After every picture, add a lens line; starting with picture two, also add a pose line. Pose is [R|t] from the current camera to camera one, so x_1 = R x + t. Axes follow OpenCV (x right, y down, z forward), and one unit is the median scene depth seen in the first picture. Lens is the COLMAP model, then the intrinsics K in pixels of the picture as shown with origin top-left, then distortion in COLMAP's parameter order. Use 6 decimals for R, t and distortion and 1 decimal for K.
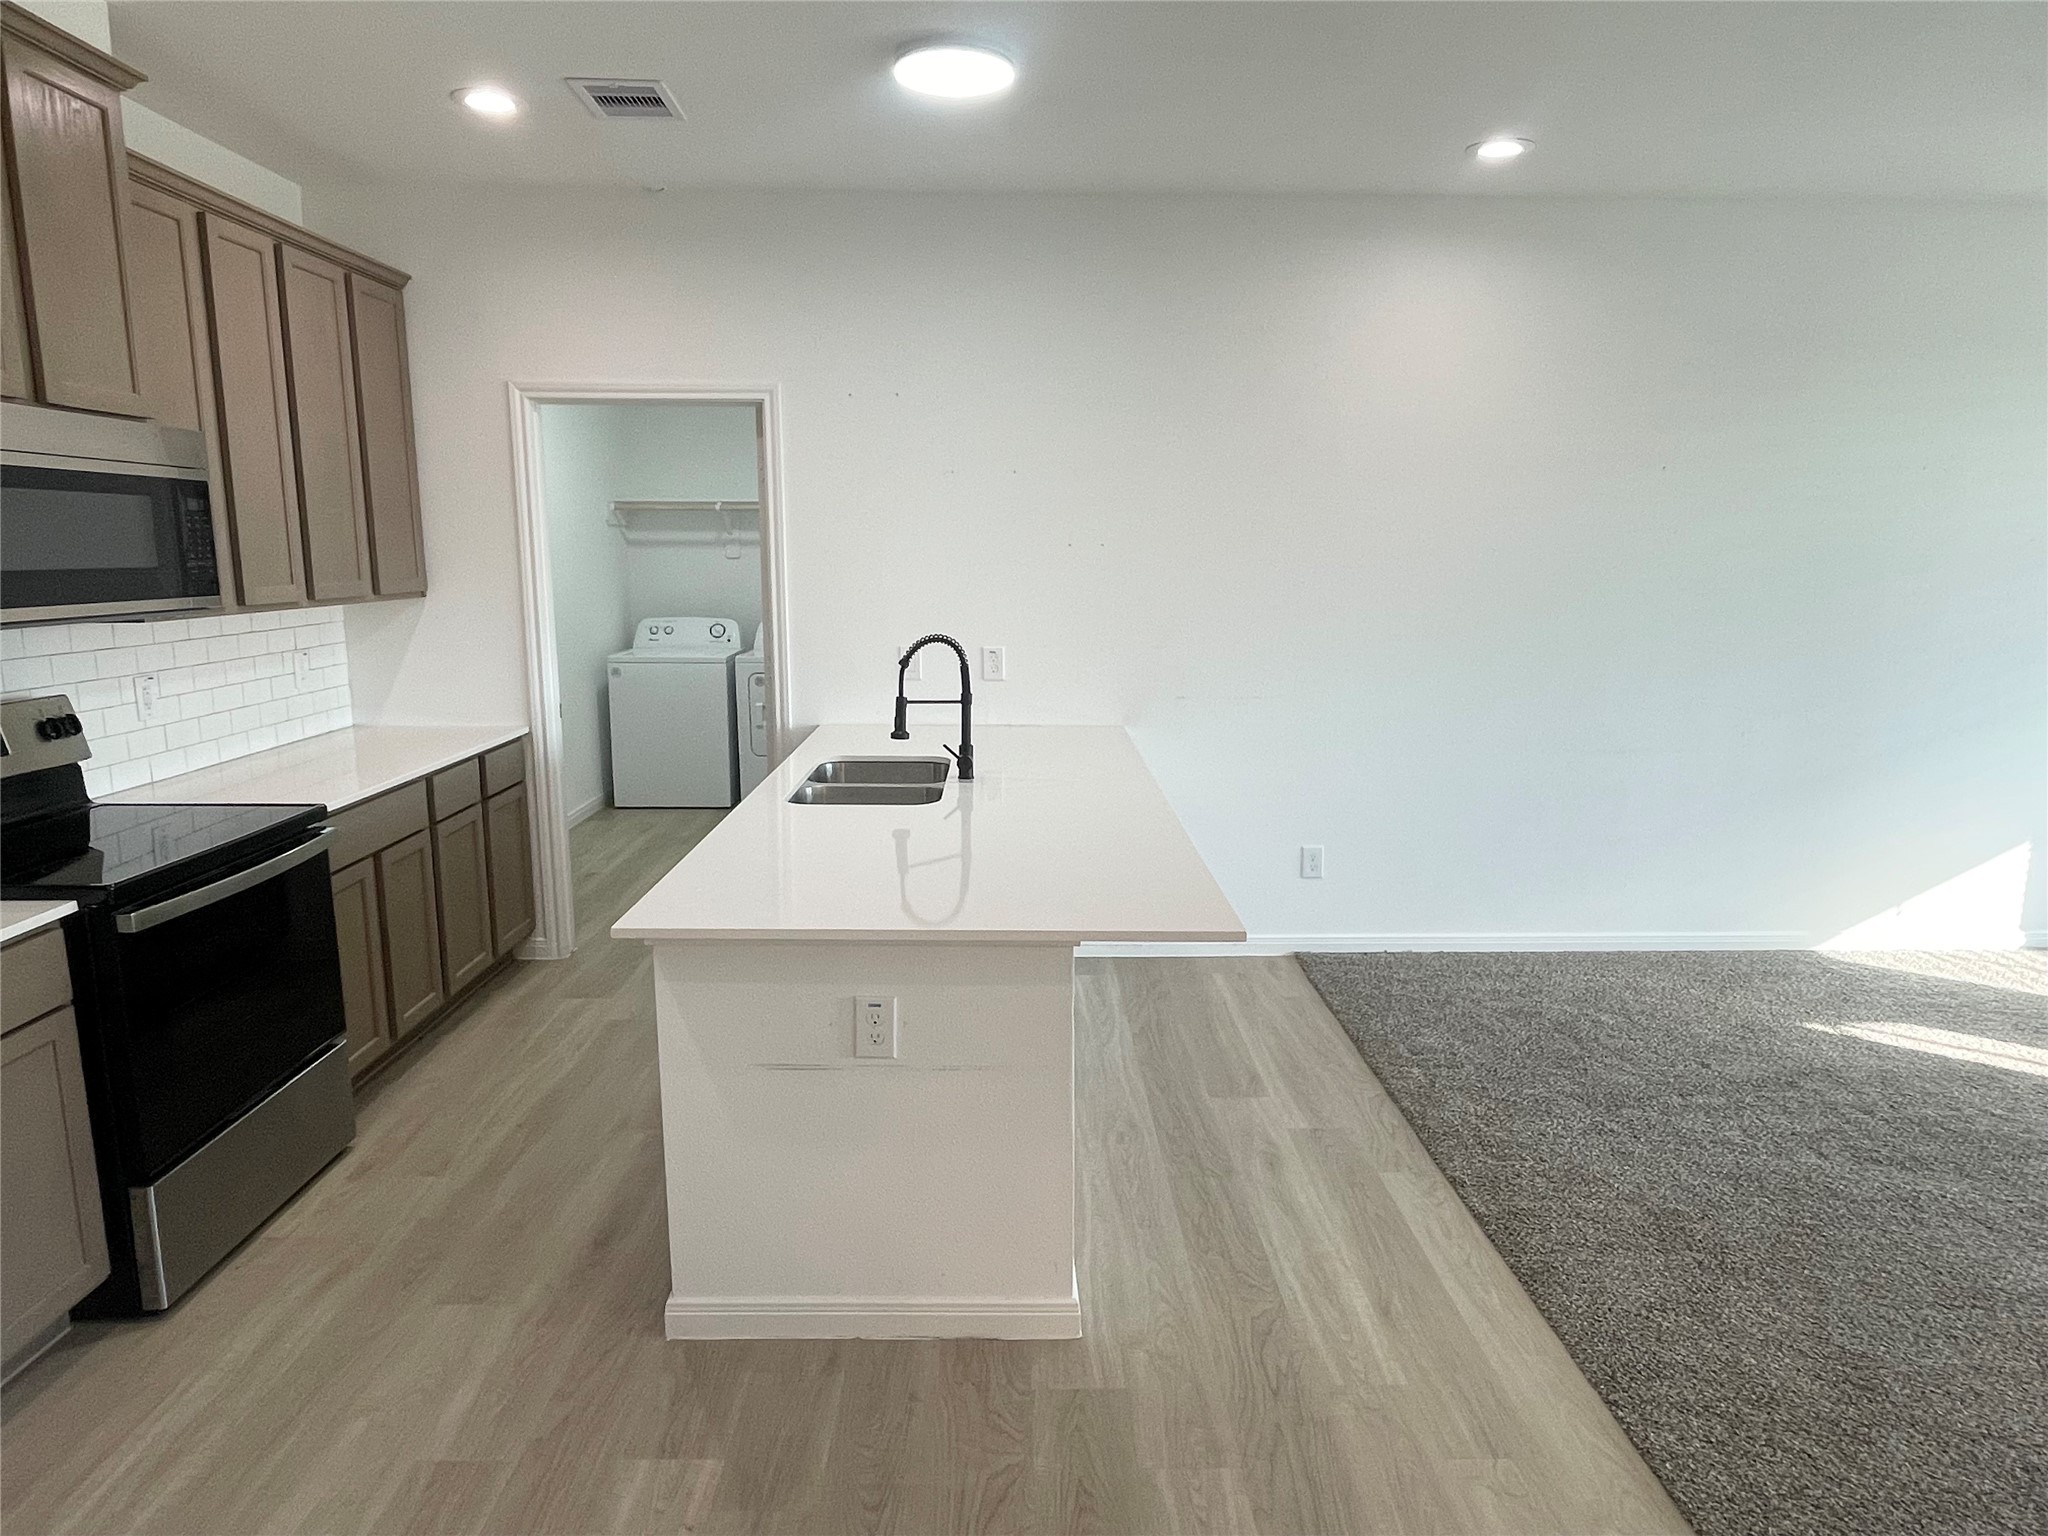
lens RADIAL K [[1226.2, 0, 1026.4], [0, 1226.2, 760.0], [0, 0, 1]] dist [0.000400, -0.001015]
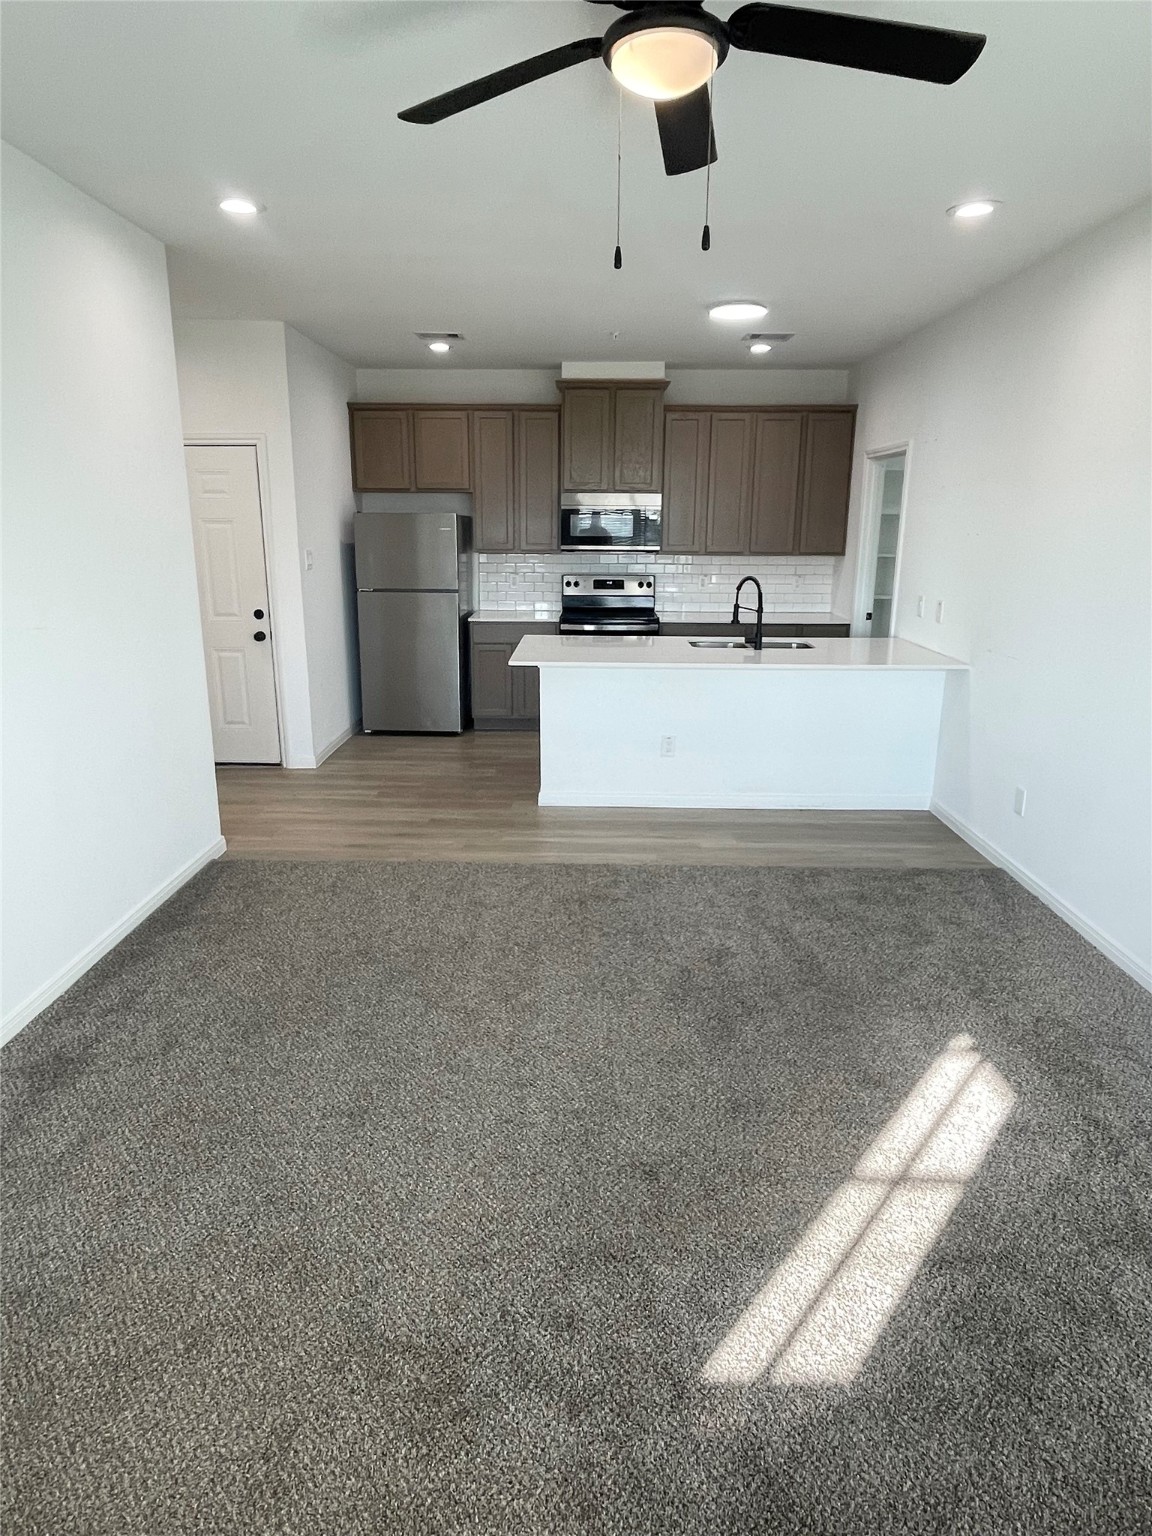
lens RADIAL K [[919.6, 0, 572.2], [0, 919.6, 763.0], [0, 0, 1]] dist [0.000400, -0.001015]
pose [[-0.040199, 0.252138, -0.966856, 1.576953], [-0.179029, 0.950162, 0.255228, -0.149432], [0.983022, 0.183355, 0.006944, 0.769328]]
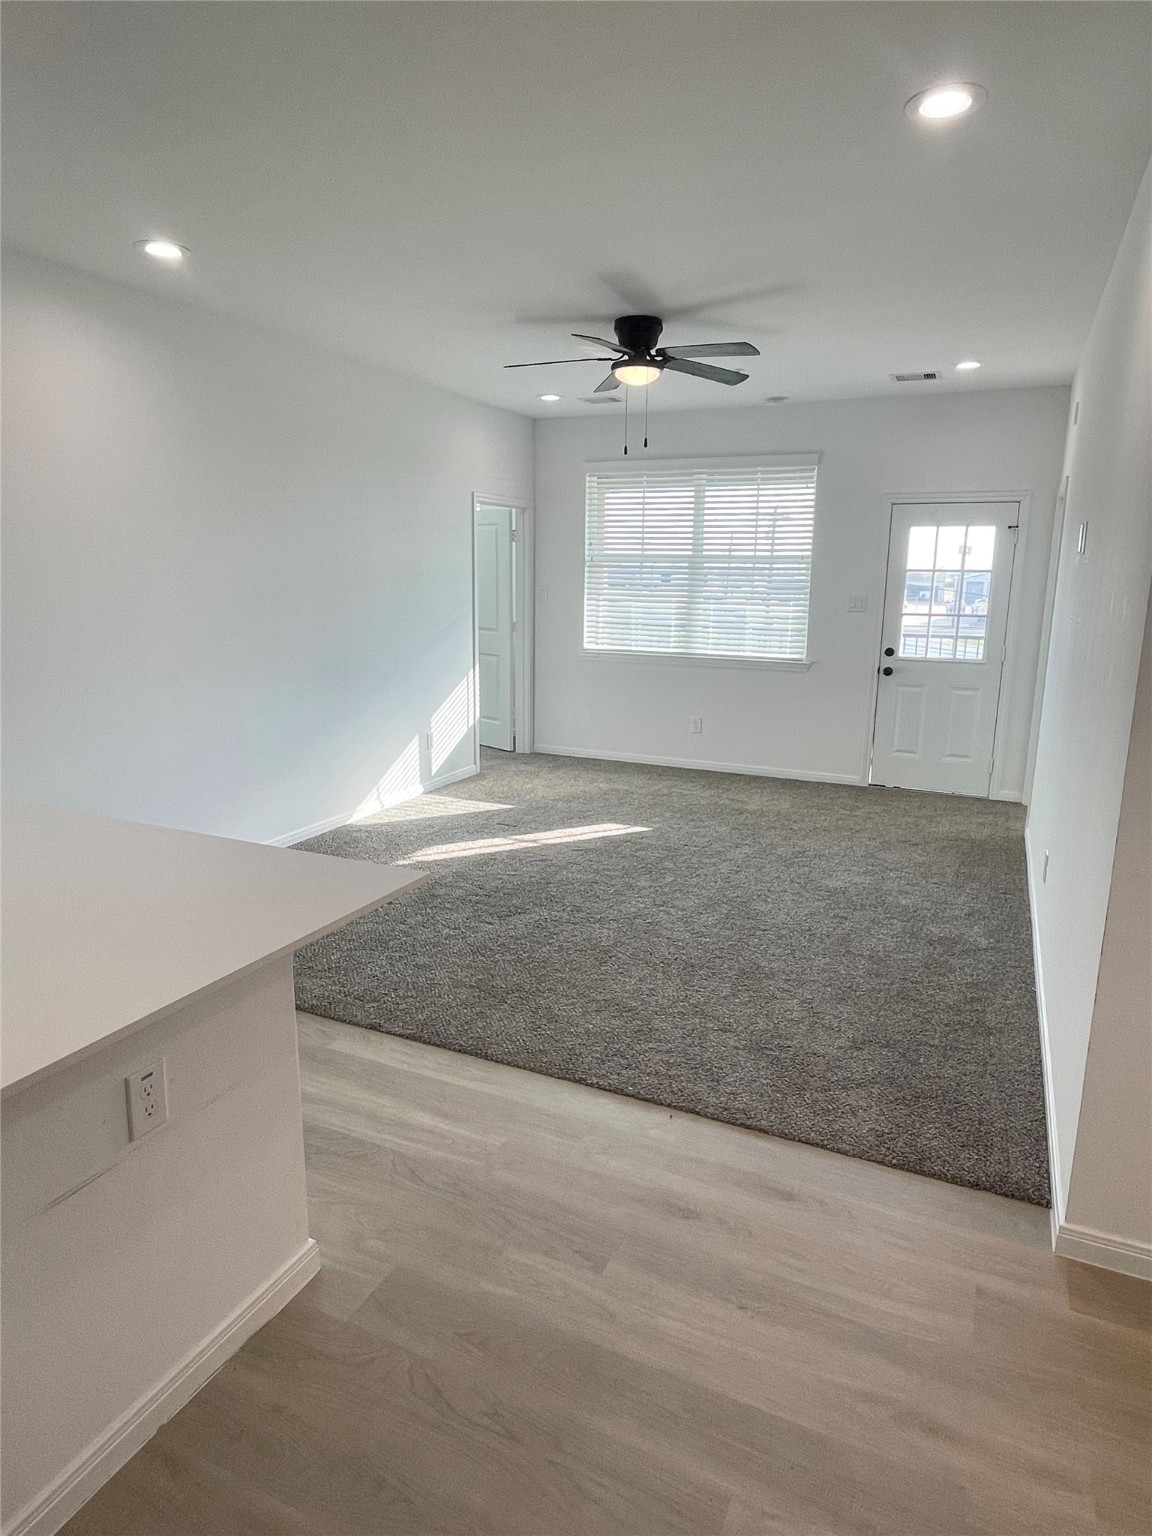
lens RADIAL K [[919.6, 0, 573.4], [0, 919.6, 764.2], [0, 0, 1]] dist [0.000400, -0.001015]
pose [[0.437560, -0.187583, 0.879406, -0.383890], [0.150449, 0.979484, 0.134072, -0.052821], [-0.886514, 0.073641, 0.456804, 0.265463]]
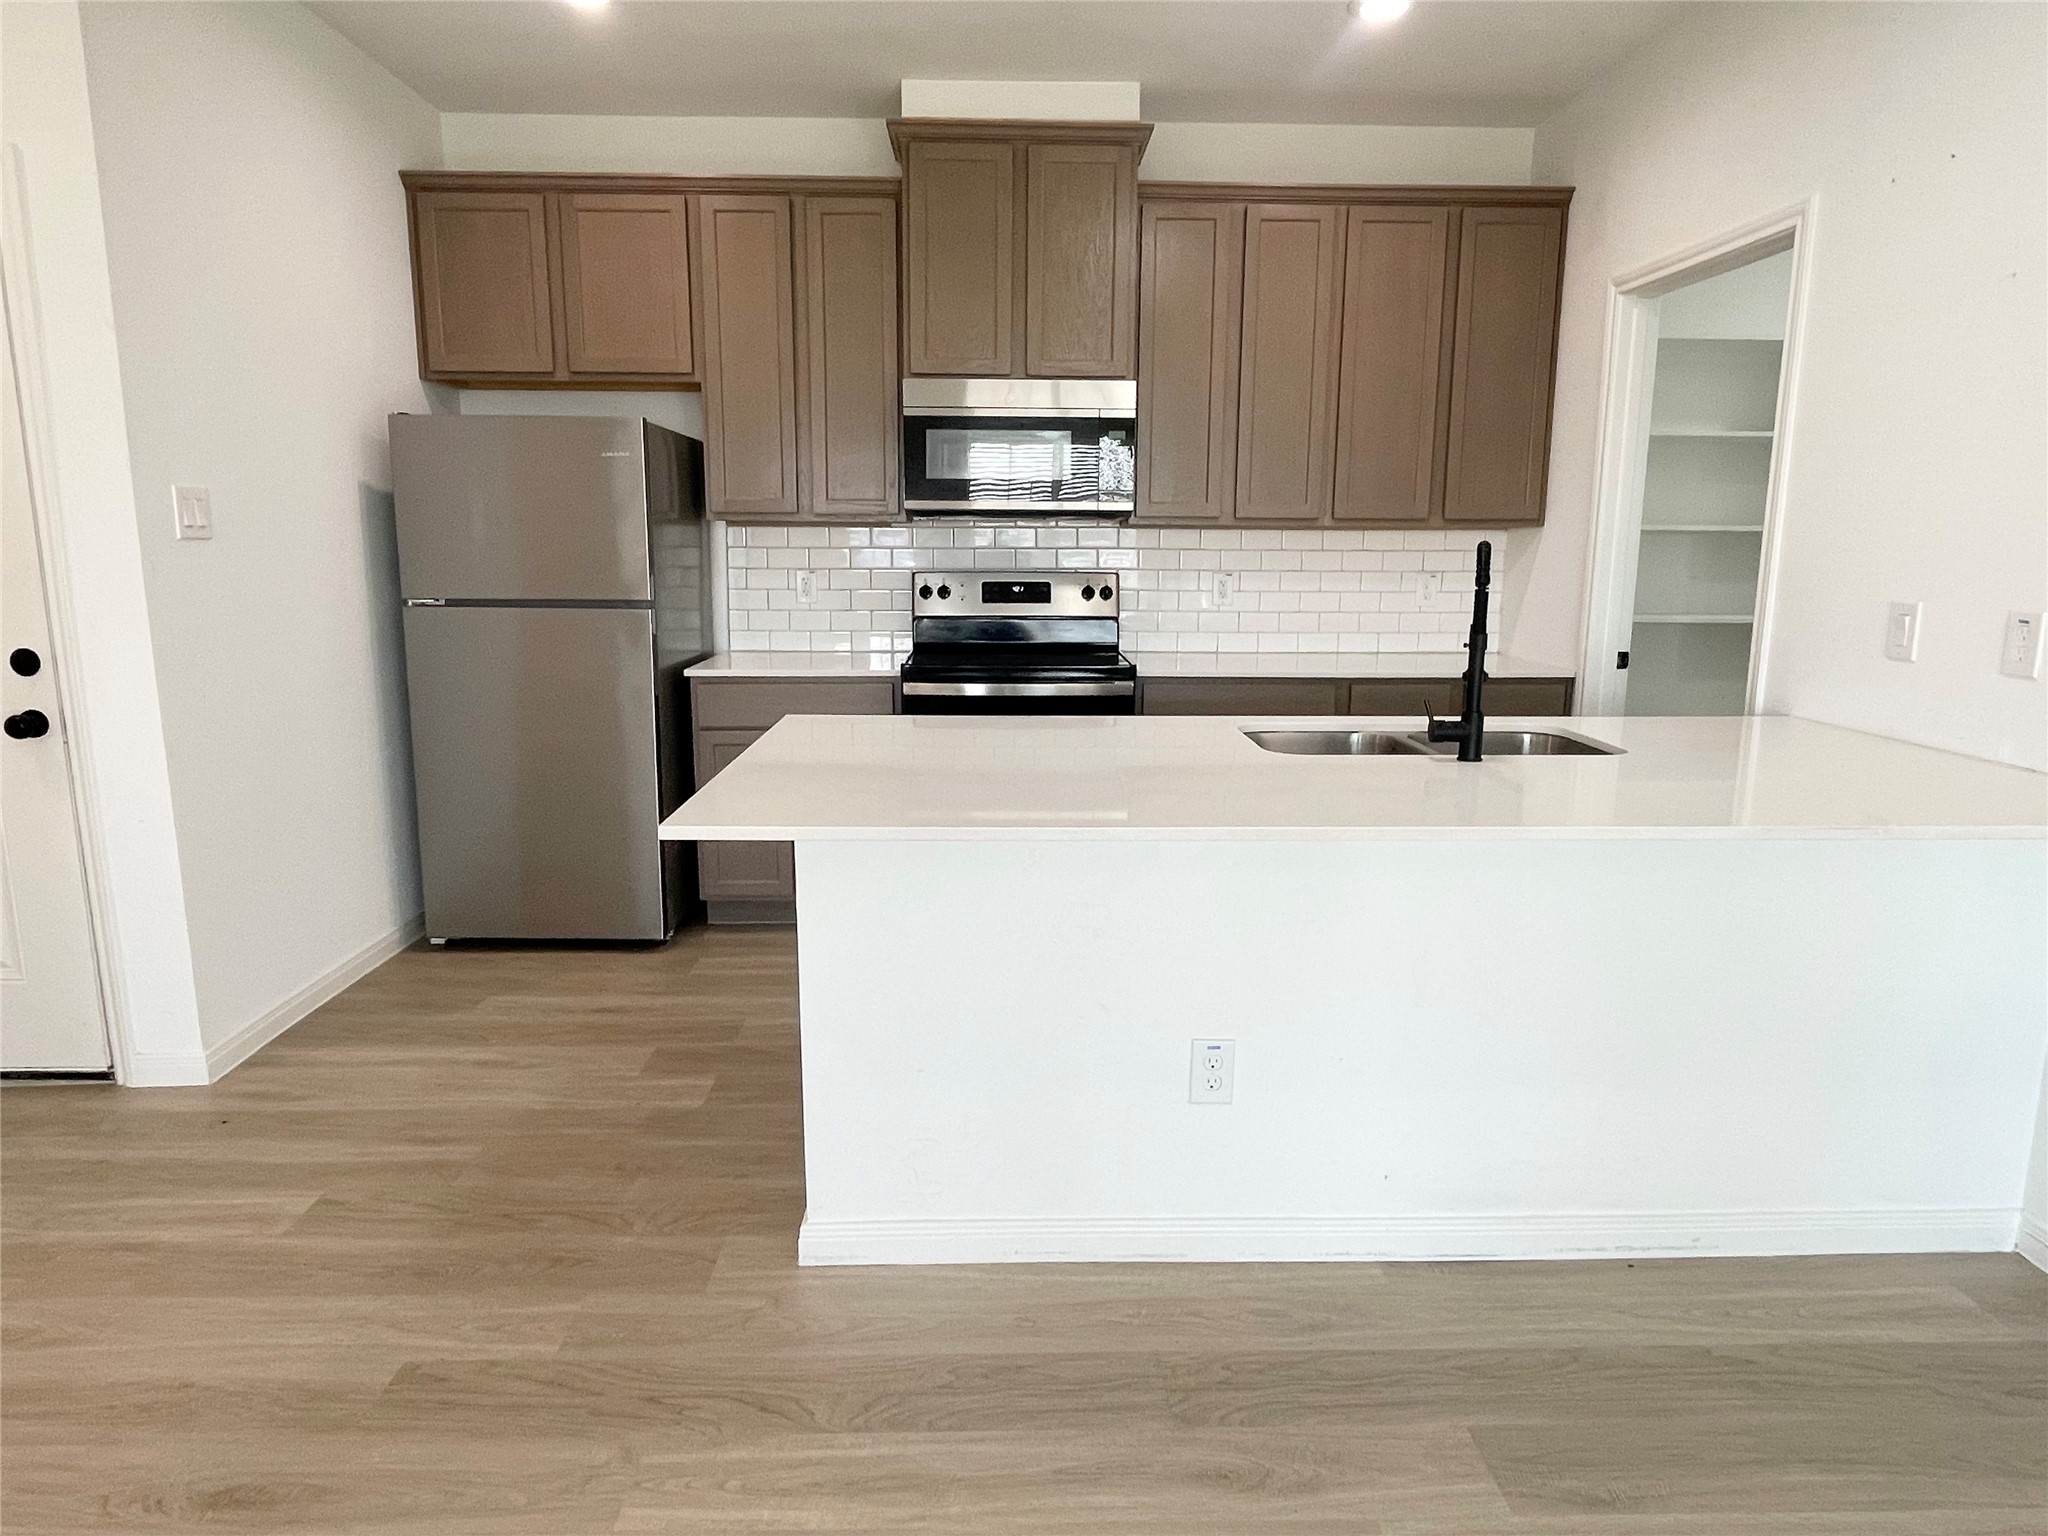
lens RADIAL K [[1226.2, 0, 1027.9], [0, 1226.2, 757.2], [0, 0, 1]] dist [0.000400, -0.001015]
pose [[0.008972, 0.171423, -0.985157, 0.648759], [-0.179334, 0.969499, 0.167065, -0.059281], [0.983747, 0.175173, 0.039440, 0.783862]]
